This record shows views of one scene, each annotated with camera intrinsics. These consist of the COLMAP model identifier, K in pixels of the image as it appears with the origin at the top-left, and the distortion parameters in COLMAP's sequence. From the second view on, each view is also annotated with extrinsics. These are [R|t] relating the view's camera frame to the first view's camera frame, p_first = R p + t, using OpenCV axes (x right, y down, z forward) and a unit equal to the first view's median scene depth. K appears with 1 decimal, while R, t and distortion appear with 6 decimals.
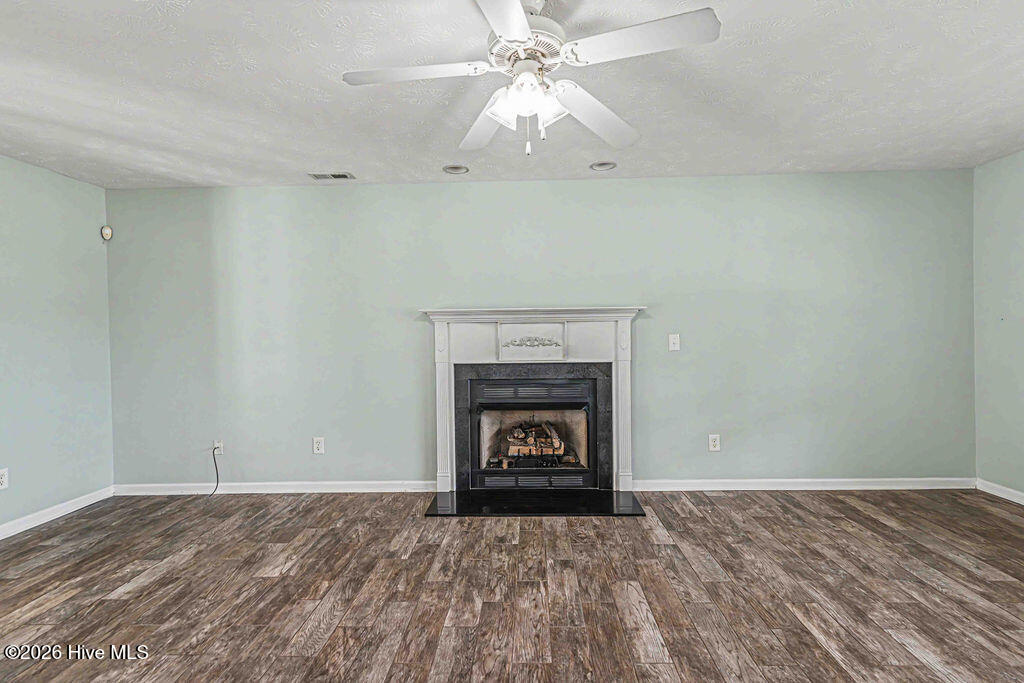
lens RADIAL K [[474.7, 0, 518.1], [0, 474.7, 345.7], [0, 0, 1]] dist [0.012203, -0.000917]
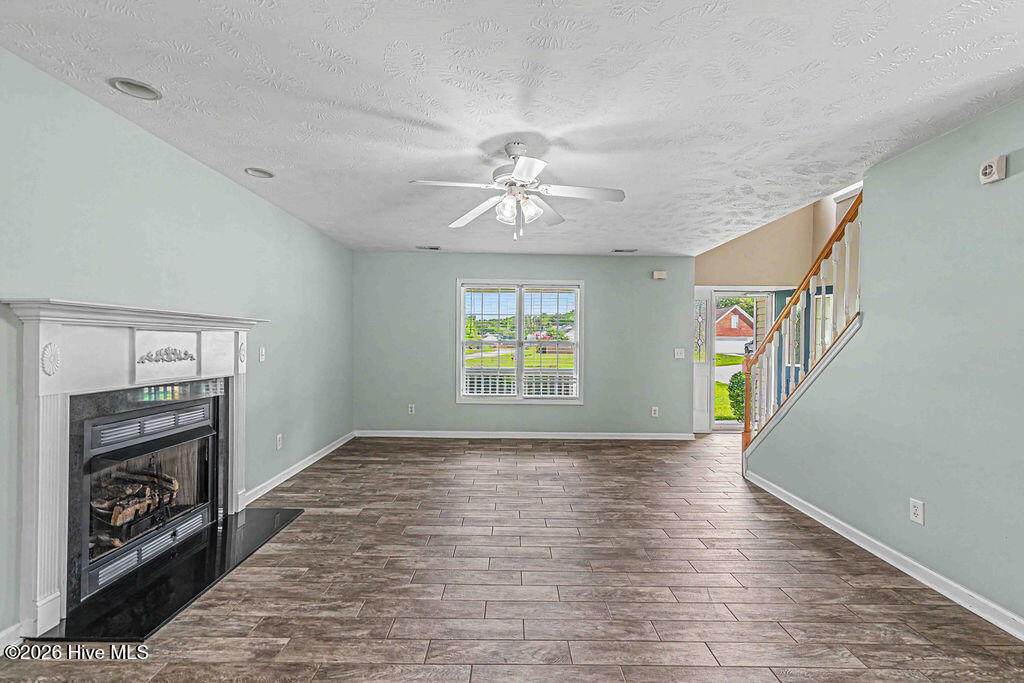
lens RADIAL K [[460.9, 0, 516.3], [0, 460.9, 345.2], [0, 0, 1]] dist [0.013082, -0.002370]
pose [[-0.039676, 0.008381, 0.999177, -0.814918], [0.011796, 0.999899, -0.007919, -0.013044], [-0.999143, 0.011472, -0.039771, 0.536321]]
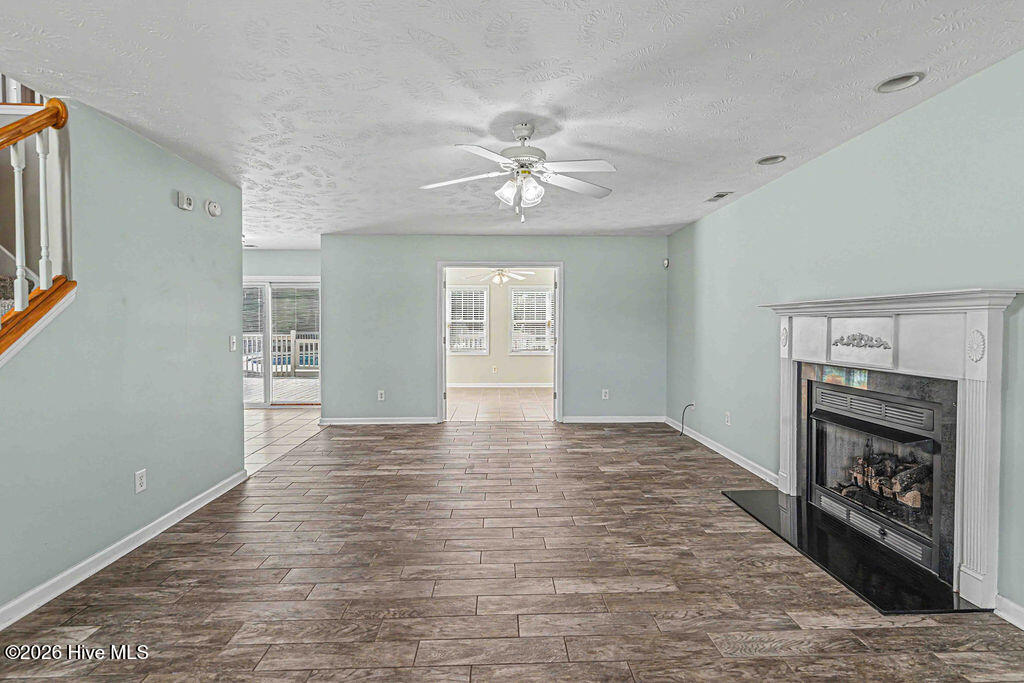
lens RADIAL K [[474.7, 0, 511.5], [0, 474.7, 334.6], [0, 0, 1]] dist [0.012203, -0.000917]
pose [[0.056538, 0.034422, -0.997807, 0.864345], [-0.021847, 0.999209, 0.033233, -0.035699], [0.998161, 0.019920, 0.057245, 0.438360]]
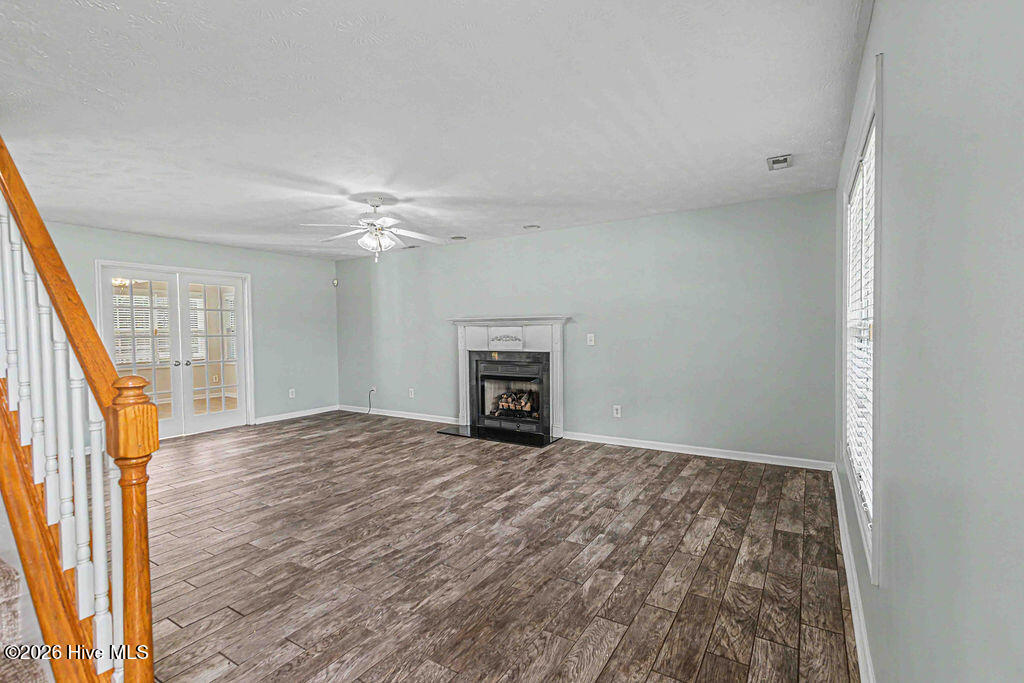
lens RADIAL K [[460.9, 0, 518.2], [0, 460.9, 345.9], [0, 0, 1]] dist [0.013082, -0.002370]
pose [[0.861055, 0.021580, -0.508054, 0.960362], [-0.011049, 0.999657, 0.023735, -0.020591], [0.508392, -0.014823, 0.860998, -0.361399]]
